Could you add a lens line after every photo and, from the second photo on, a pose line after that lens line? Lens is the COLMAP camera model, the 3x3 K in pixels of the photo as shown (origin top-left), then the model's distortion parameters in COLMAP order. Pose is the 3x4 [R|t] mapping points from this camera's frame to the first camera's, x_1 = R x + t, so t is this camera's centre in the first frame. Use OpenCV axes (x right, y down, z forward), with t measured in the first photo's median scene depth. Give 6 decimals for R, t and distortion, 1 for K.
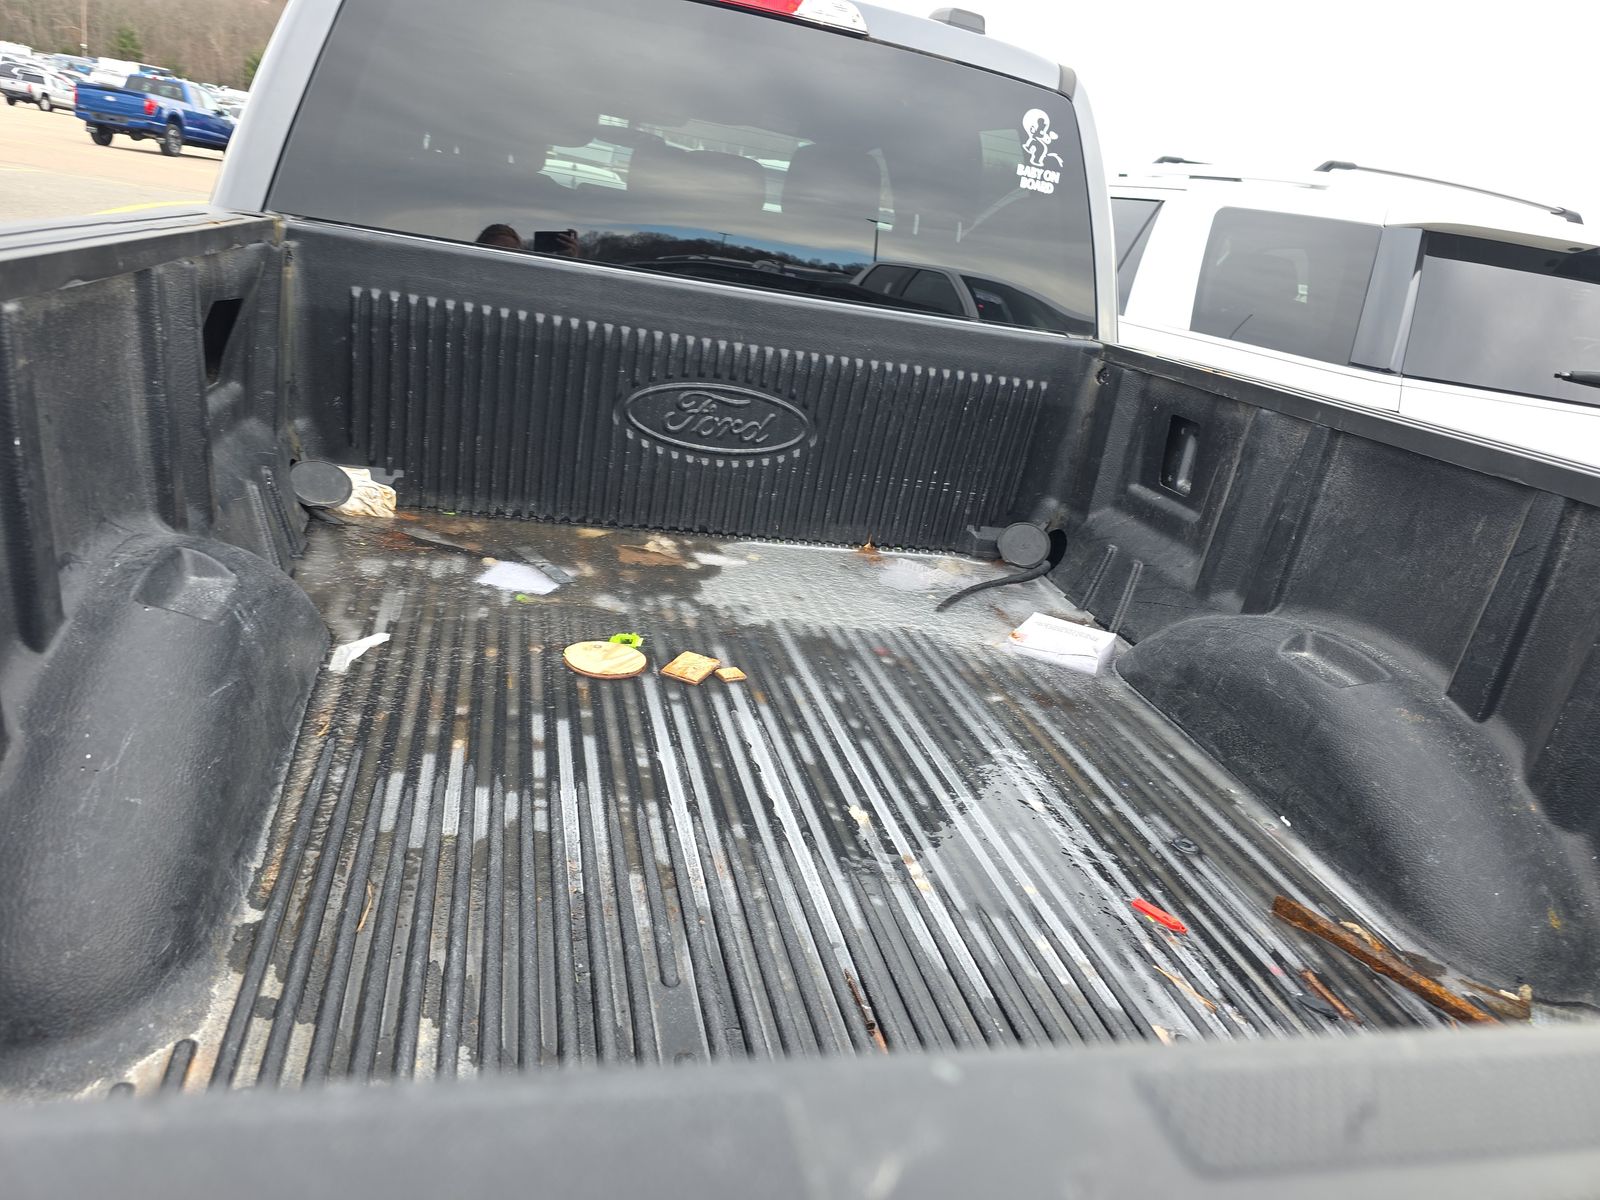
lens RADIAL K [[1109.7, 0, 798.1], [0, 1109.7, 618.8], [0, 0, 1]] dist [0.075651, -0.079840]
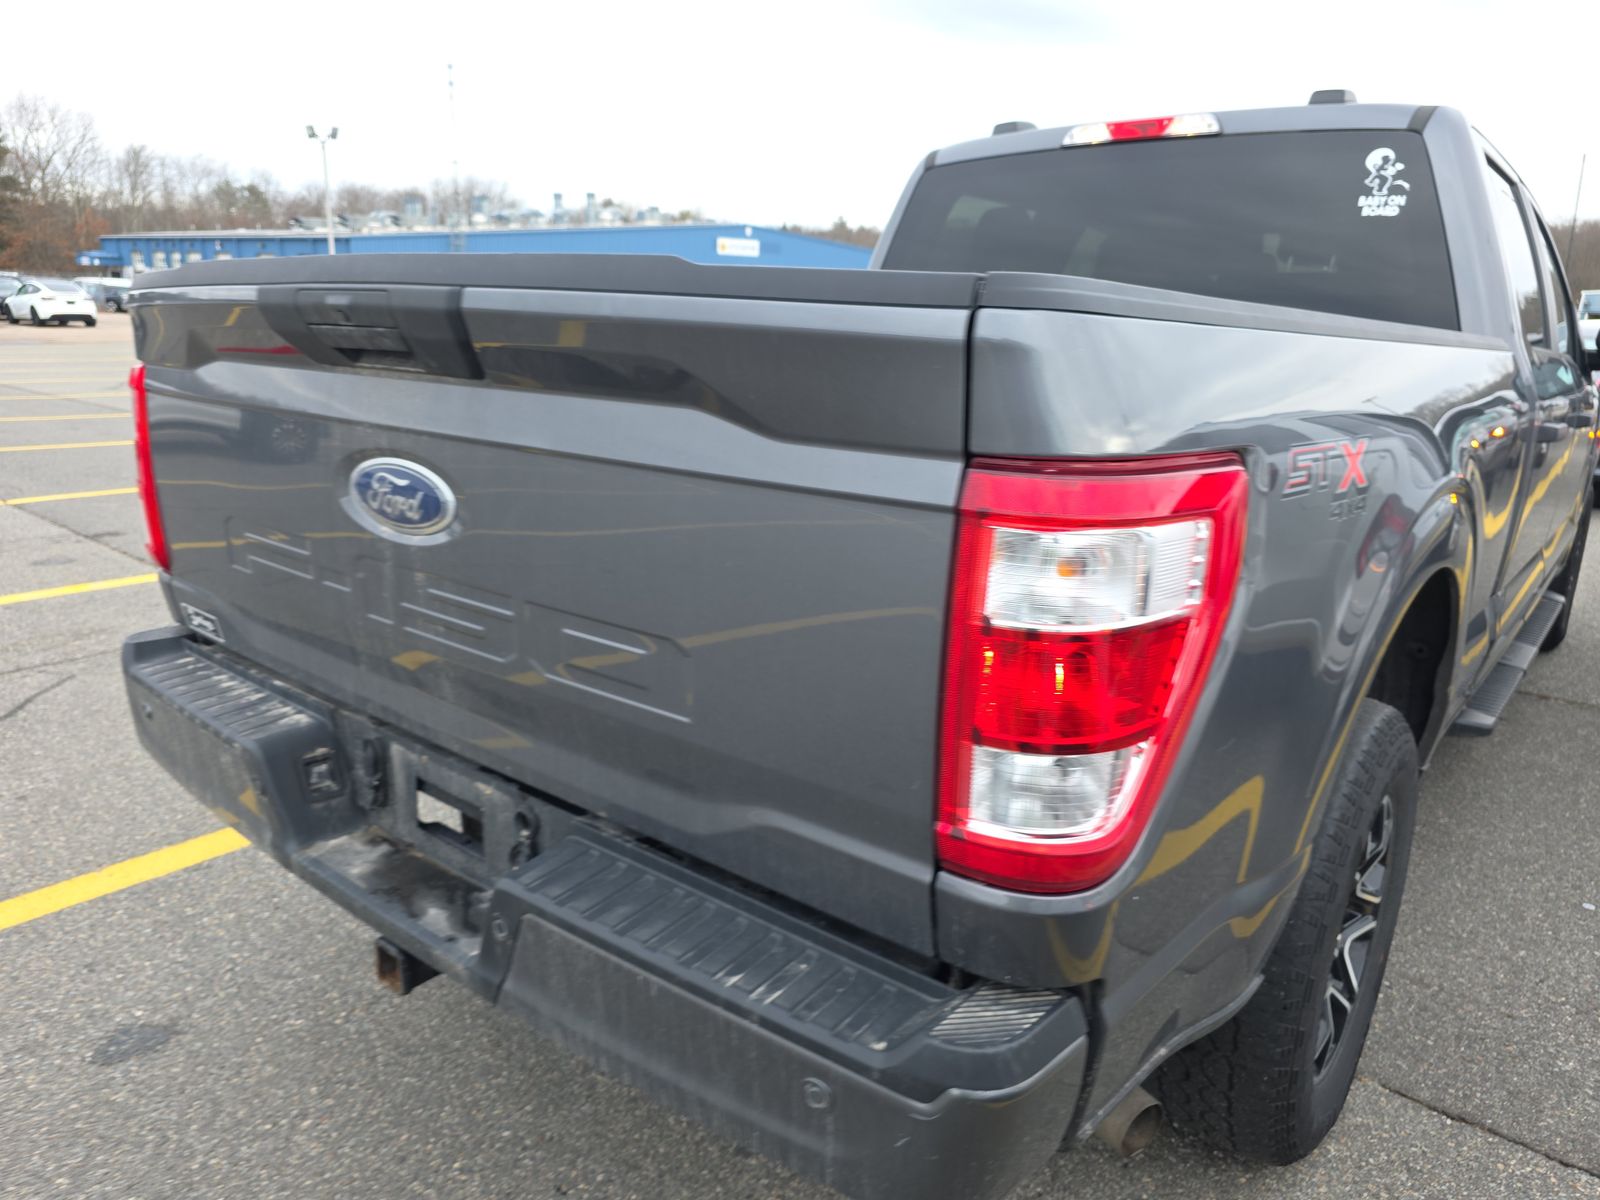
lens RADIAL K [[1109.7, 0, 798.1], [0, 1109.7, 618.8], [0, 0, 1]] dist [0.075651, -0.079840]
pose [[0.584001, 0.067426, -0.808948, 0.825526], [-0.218718, 0.972760, -0.076818, 0.233390], [0.781732, 0.221793, 0.582840, -0.034720]]
